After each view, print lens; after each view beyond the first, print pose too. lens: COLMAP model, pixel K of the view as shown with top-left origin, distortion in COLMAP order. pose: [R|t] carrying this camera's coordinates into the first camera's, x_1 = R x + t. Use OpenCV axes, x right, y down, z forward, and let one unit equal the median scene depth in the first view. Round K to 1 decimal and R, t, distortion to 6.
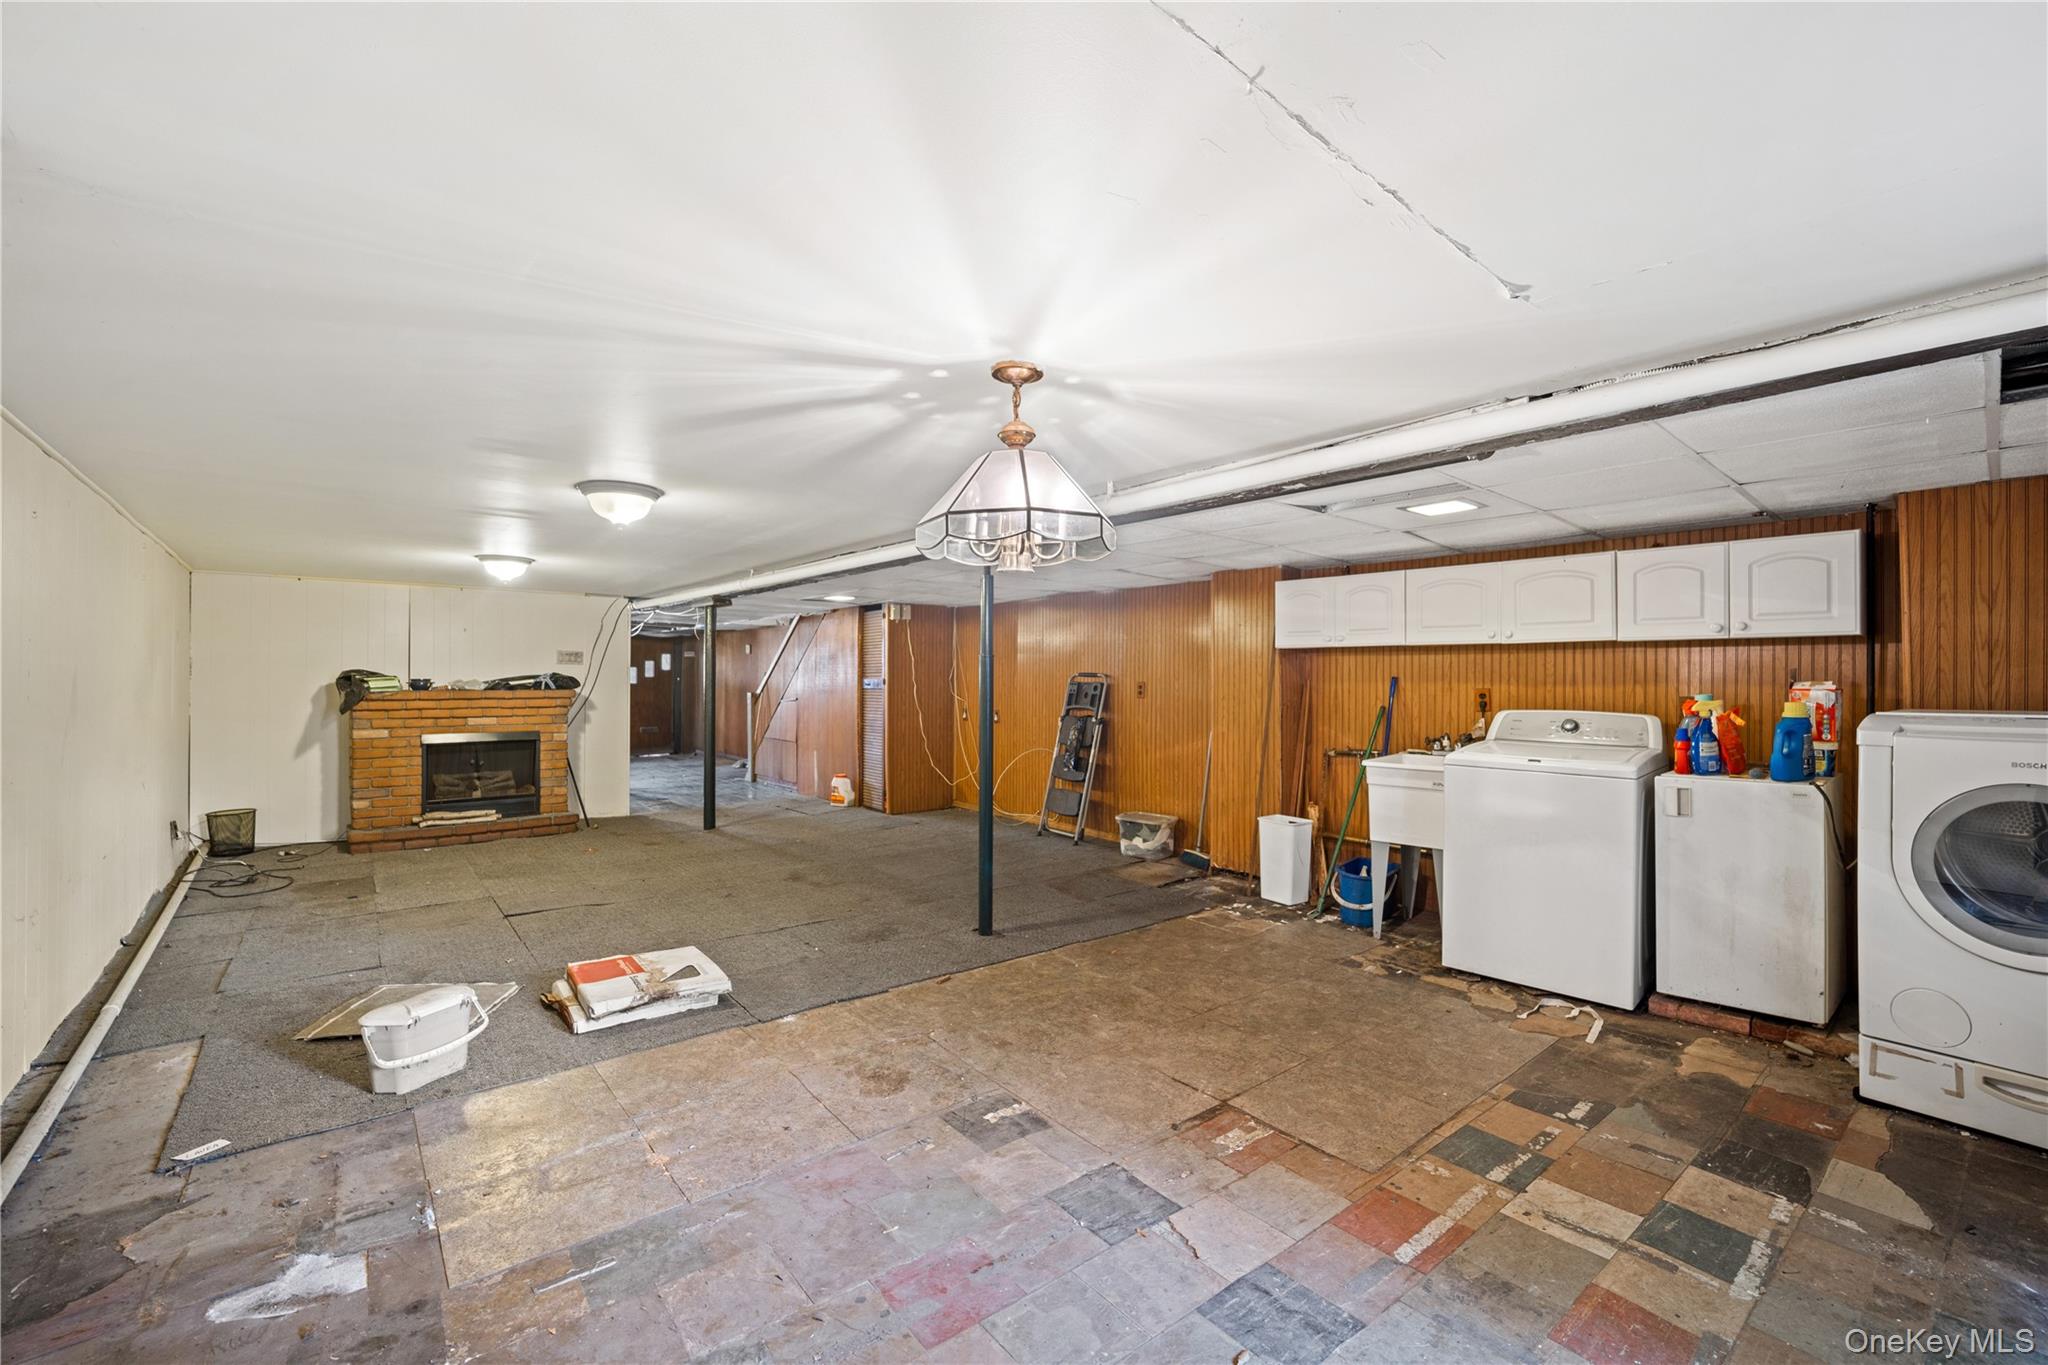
lens RADIAL K [[851.7, 0, 1024.0], [0, 851.7, 682.5], [0, 0, 1]] dist [-0.016911, -0.000203]
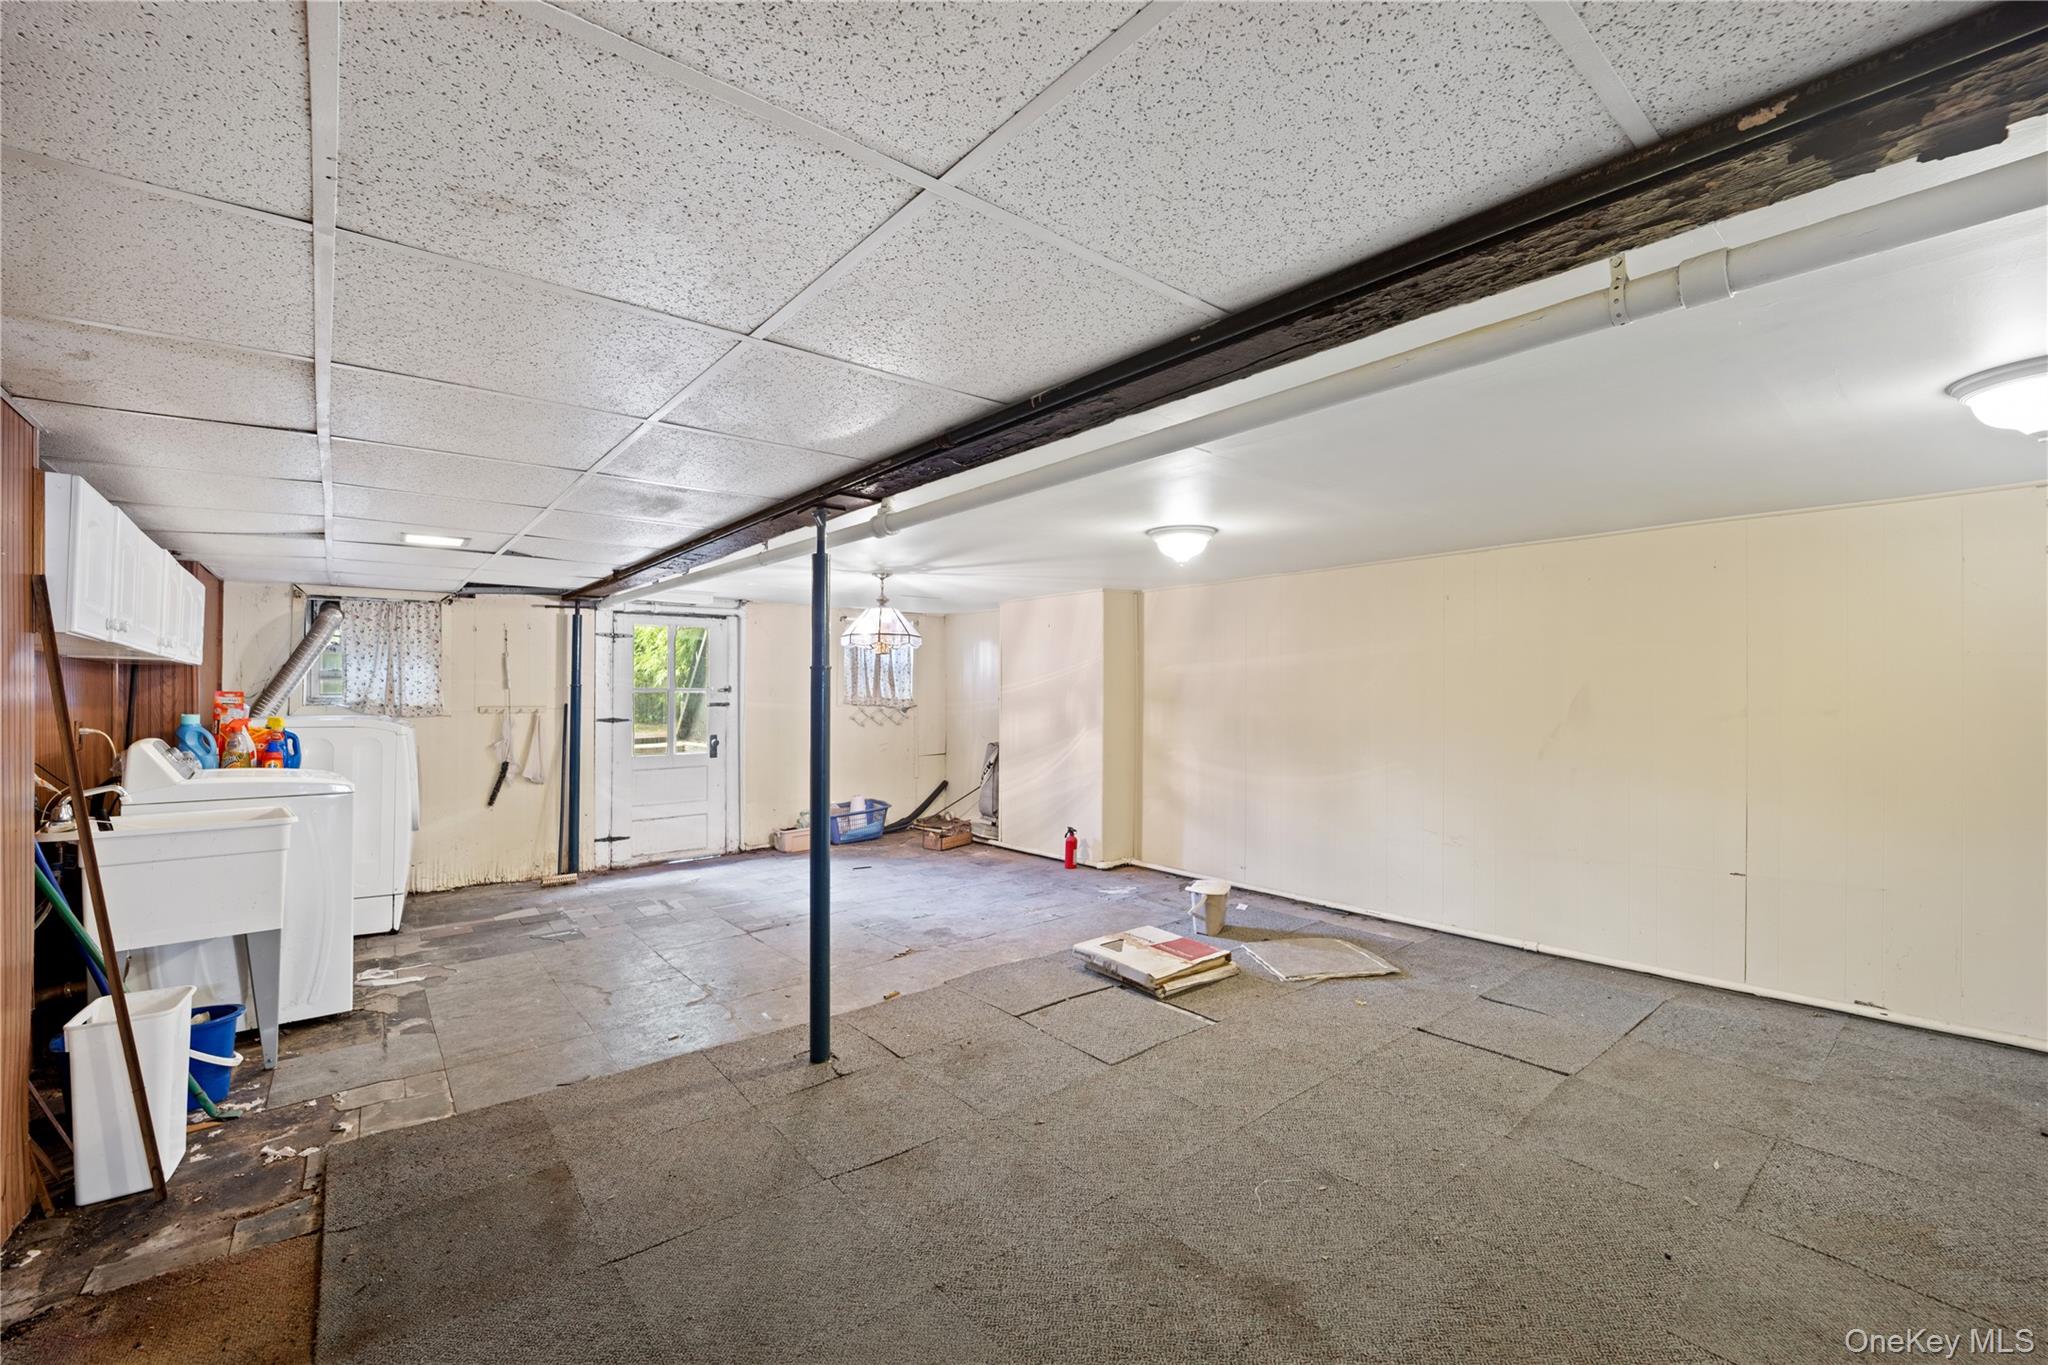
lens RADIAL K [[851.7, 0, 1024.0], [0, 851.7, 682.5], [0, 0, 1]] dist [-0.016911, -0.000203]
pose [[-0.999961, 0.004793, 0.007458, -0.336178], [0.004784, 0.999988, -0.001207, -0.028224], [-0.007463, -0.001171, -0.999971, 2.576713]]
